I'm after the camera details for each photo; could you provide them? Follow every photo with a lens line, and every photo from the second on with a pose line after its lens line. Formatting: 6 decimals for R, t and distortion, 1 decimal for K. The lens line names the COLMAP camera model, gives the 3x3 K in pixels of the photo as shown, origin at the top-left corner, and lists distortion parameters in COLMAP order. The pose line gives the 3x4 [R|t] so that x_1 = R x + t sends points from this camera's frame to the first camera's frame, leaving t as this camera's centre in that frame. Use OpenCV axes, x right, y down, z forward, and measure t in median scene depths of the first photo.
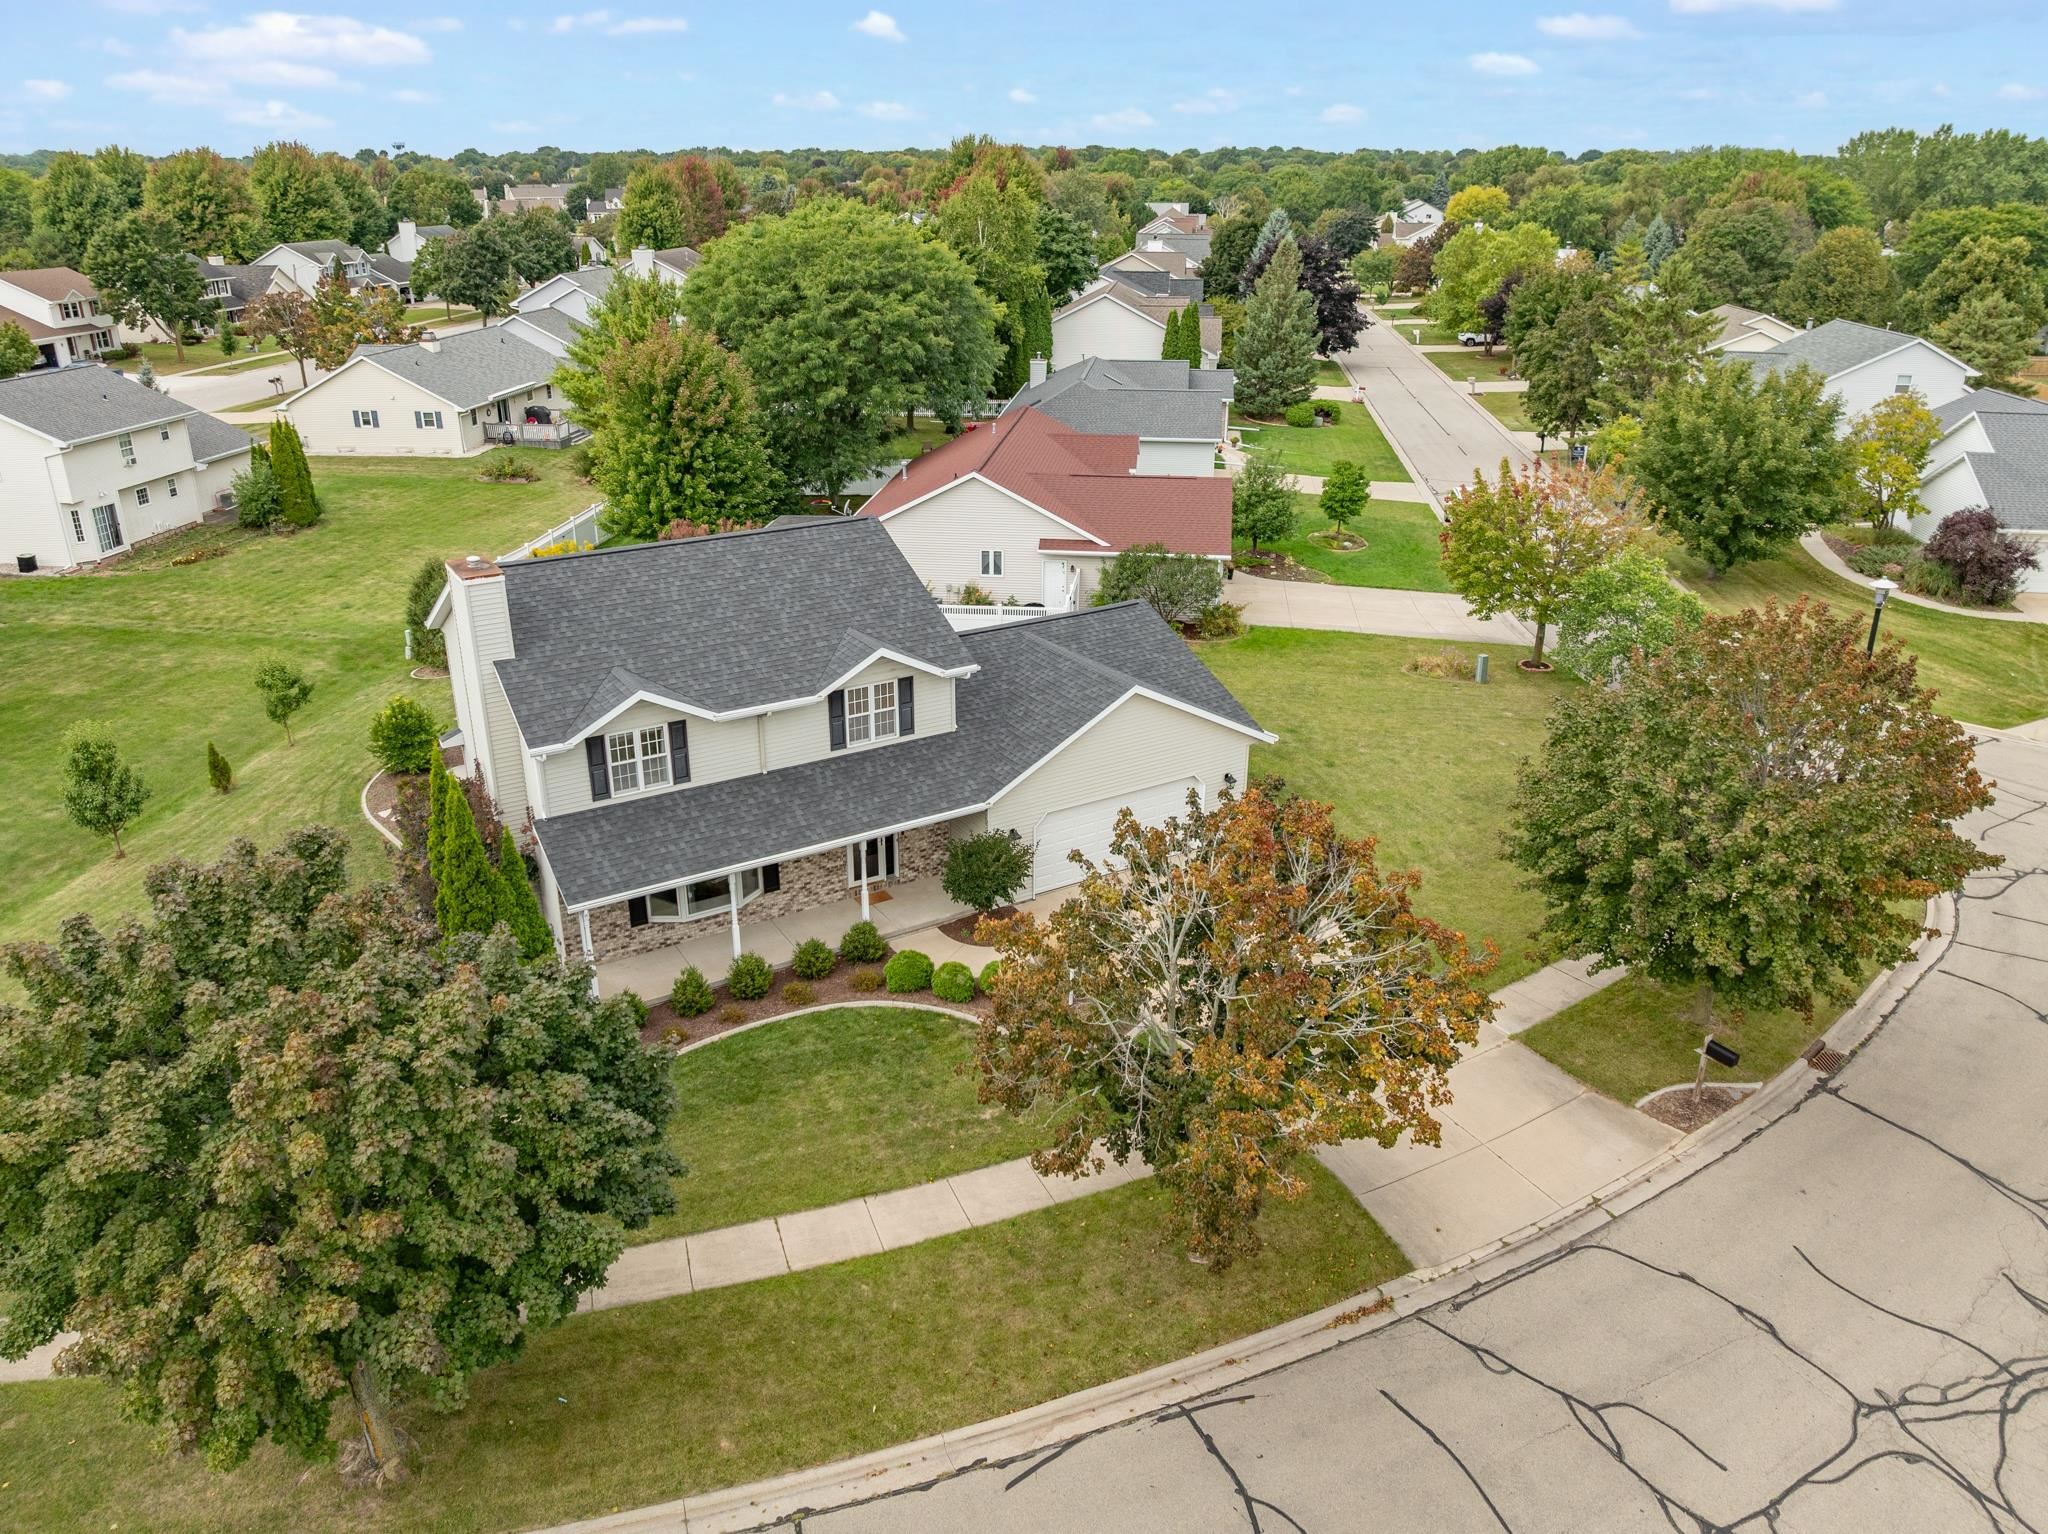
lens RADIAL K [[1455.2, 0, 1024.6], [0, 1455.2, 759.4], [0, 0, 1]] dist [-0.056287, 0.031522]
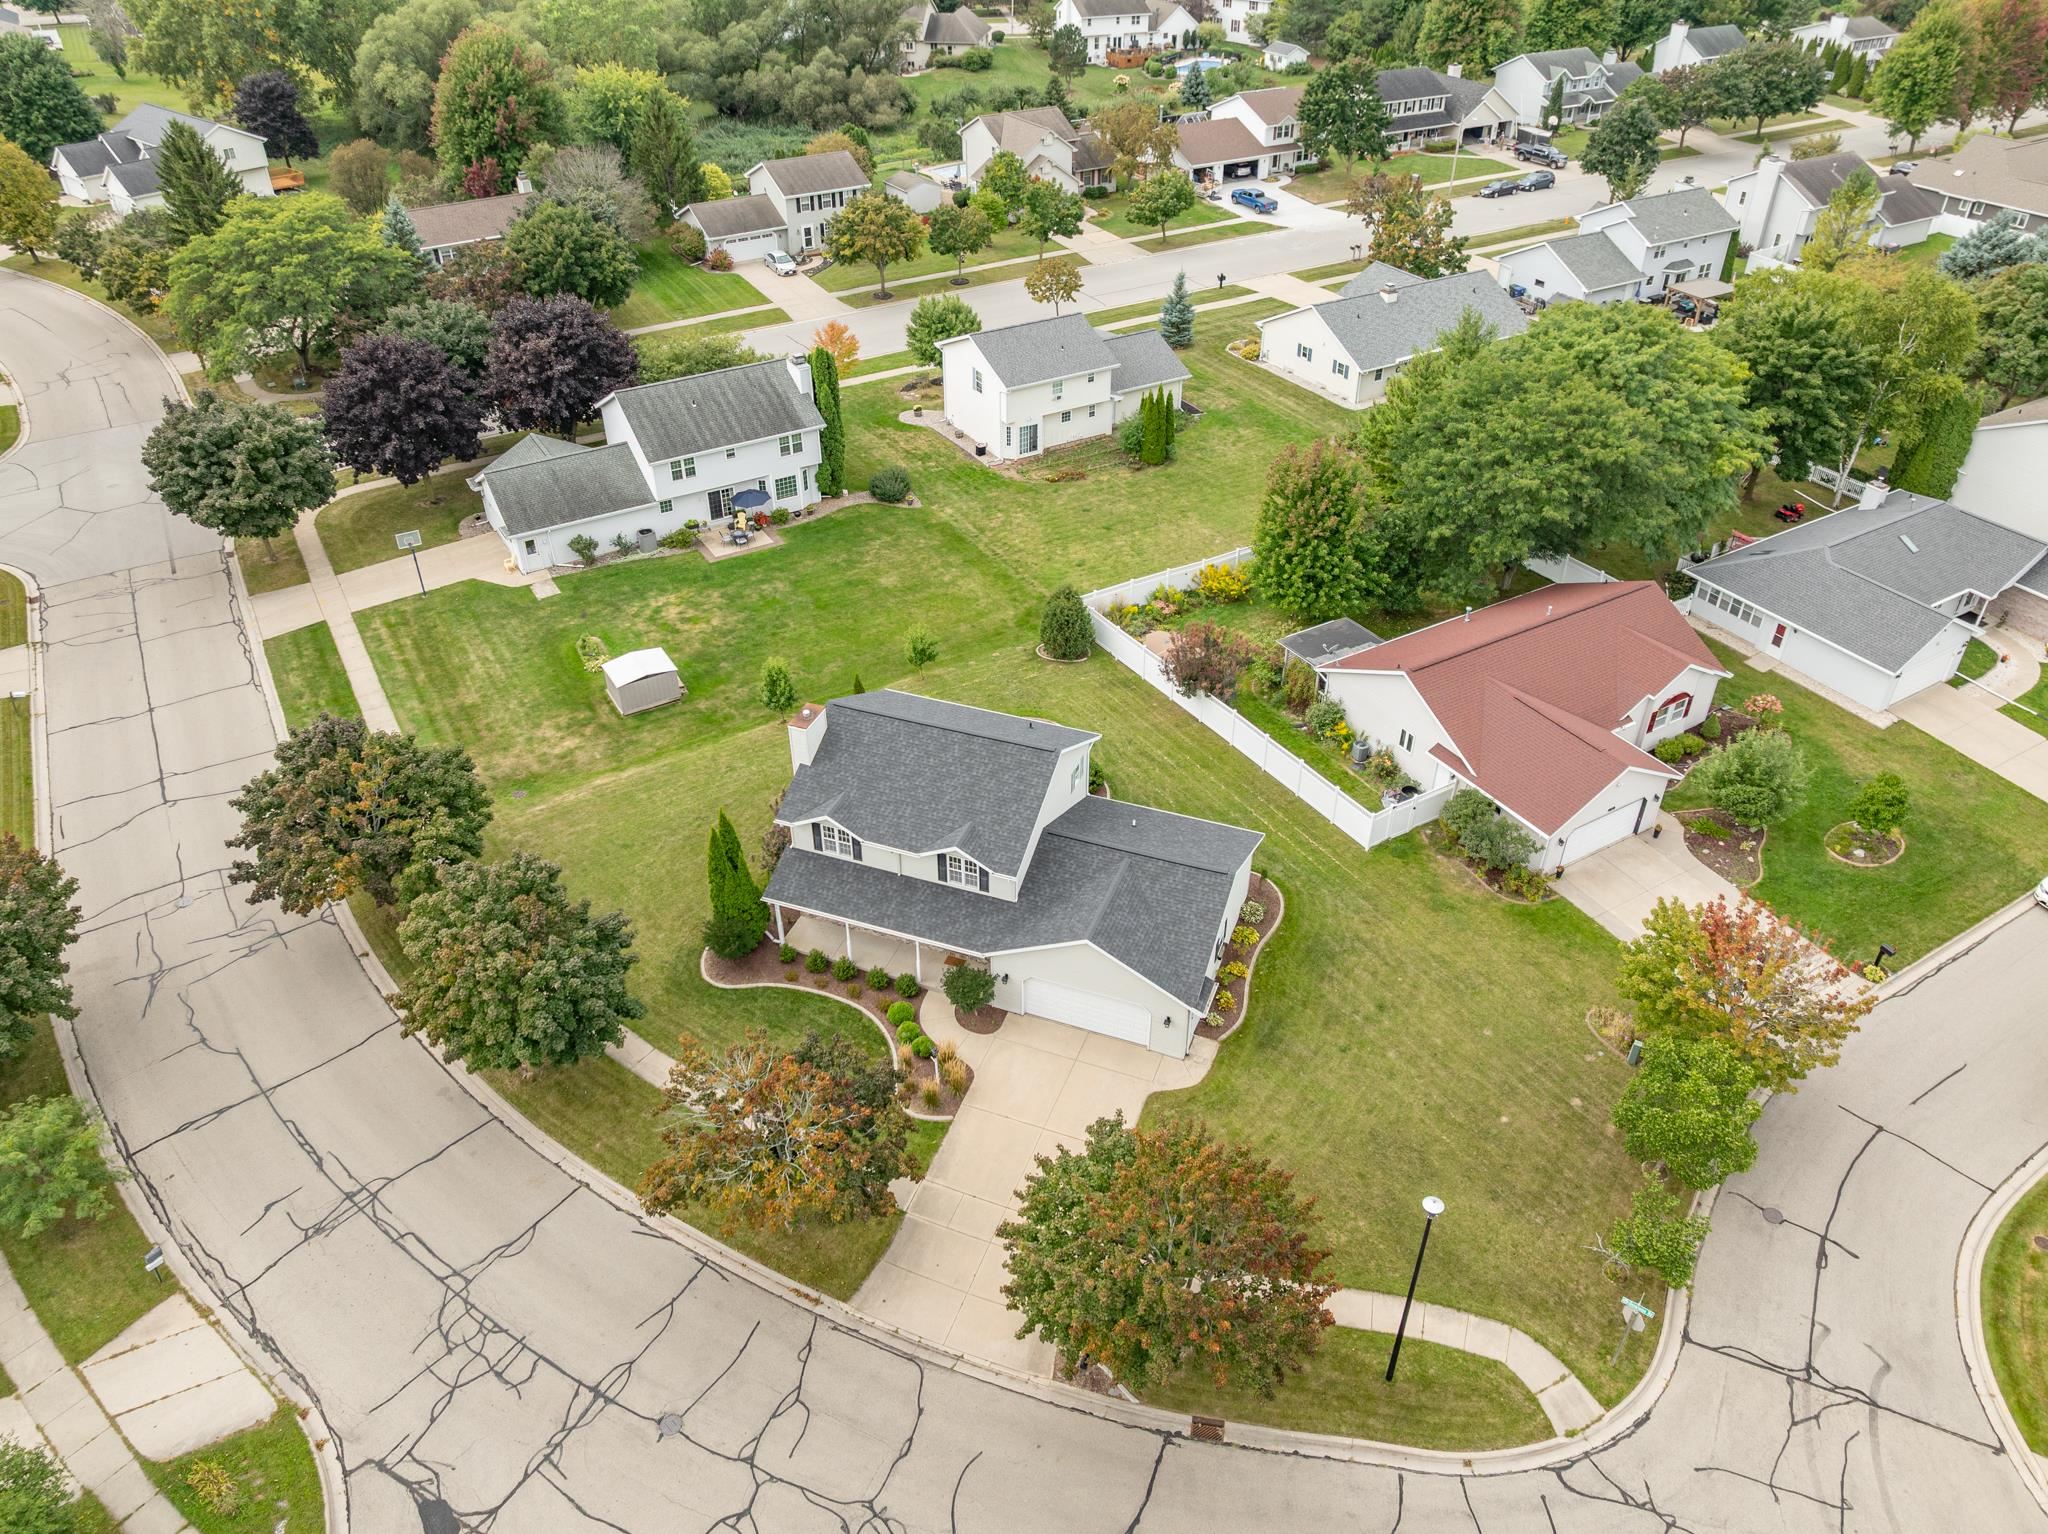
lens RADIAL K [[1449.3, 0, 1016.1], [0, 1449.3, 766.0], [0, 0, 1]] dist [-0.041047, 0.006040]
pose [[0.605887, 0.458754, -0.649958, 0.980181], [-0.295374, 0.888313, 0.351645, -0.759621], [0.738685, -0.021076, 0.673722, -0.089429]]
